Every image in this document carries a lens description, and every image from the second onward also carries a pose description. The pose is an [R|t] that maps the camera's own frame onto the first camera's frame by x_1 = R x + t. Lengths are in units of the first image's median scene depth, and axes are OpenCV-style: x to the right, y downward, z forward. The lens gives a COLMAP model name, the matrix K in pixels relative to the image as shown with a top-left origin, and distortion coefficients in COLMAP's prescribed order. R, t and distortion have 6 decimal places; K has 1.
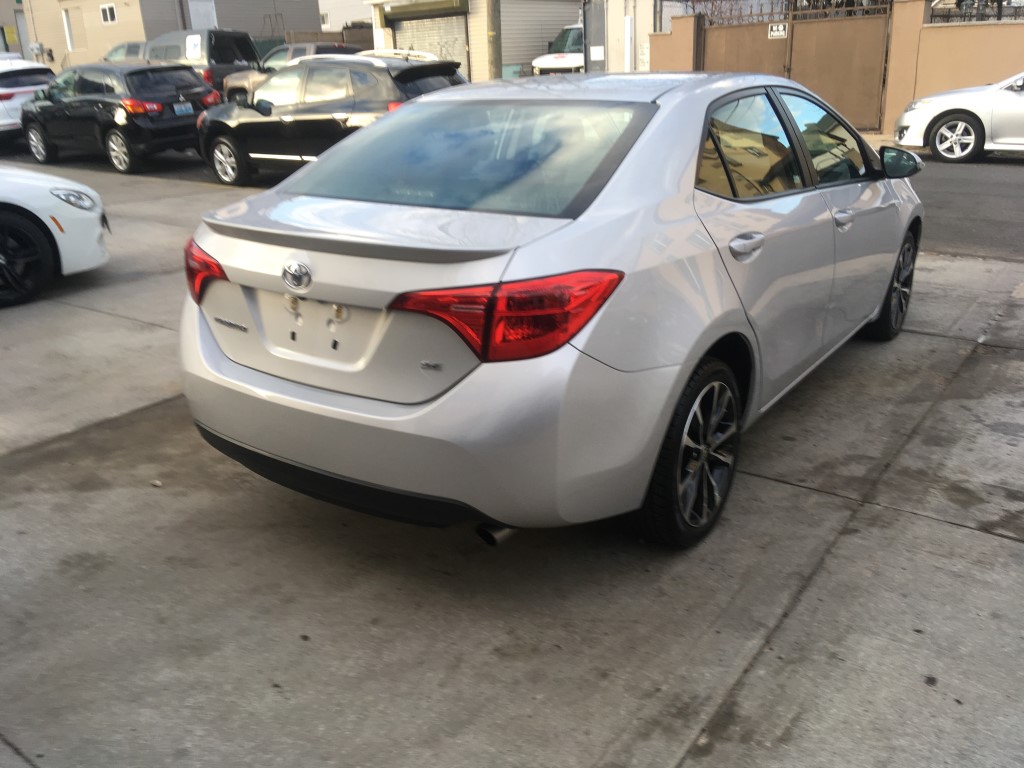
lens RADIAL K [[864.9, 0, 511.6], [0, 864.9, 384.9], [0, 0, 1]] dist [0.108344, -0.160244]
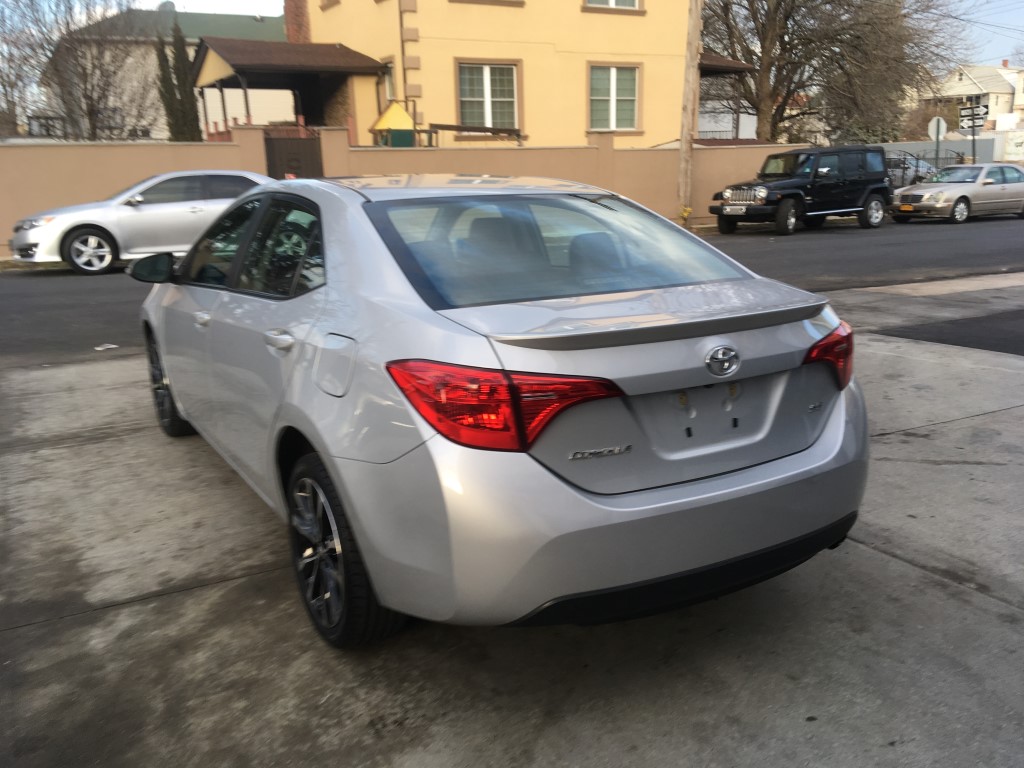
lens RADIAL K [[864.9, 0, 507.5], [0, 864.9, 391.0], [0, 0, 1]] dist [0.108344, -0.160244]
pose [[0.416176, -0.204005, 0.886104, -0.716590], [0.312666, 0.947189, 0.071218, -0.140719], [-0.853837, 0.247415, 0.457983, 0.462603]]
